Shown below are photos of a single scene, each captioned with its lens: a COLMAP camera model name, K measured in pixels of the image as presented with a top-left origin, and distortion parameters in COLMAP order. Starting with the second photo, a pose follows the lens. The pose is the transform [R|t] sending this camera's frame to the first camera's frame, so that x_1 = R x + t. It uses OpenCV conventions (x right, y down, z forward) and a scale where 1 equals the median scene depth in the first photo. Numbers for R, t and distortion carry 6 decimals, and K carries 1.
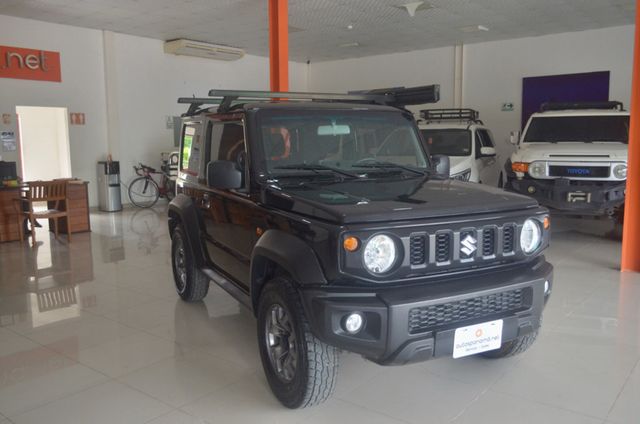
lens RADIAL K [[557.9, 0, 320.6], [0, 557.9, 210.9], [0, 0, 1]] dist [-0.028419, -0.013337]
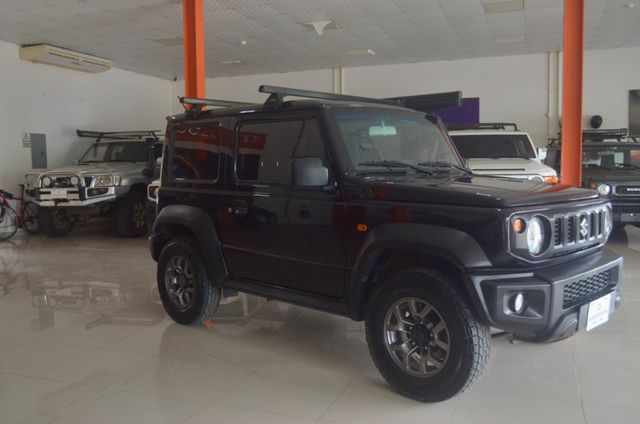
lens RADIAL K [[587.0, 0, 319.6], [0, 587.0, 213.6], [0, 0, 1]] dist [-0.021860, 0.000000]
pose [[0.949210, -0.024625, 0.313678, -0.231845], [0.041409, 0.998038, -0.046955, 0.026471], [-0.311907, 0.057559, 0.948368, 0.027133]]
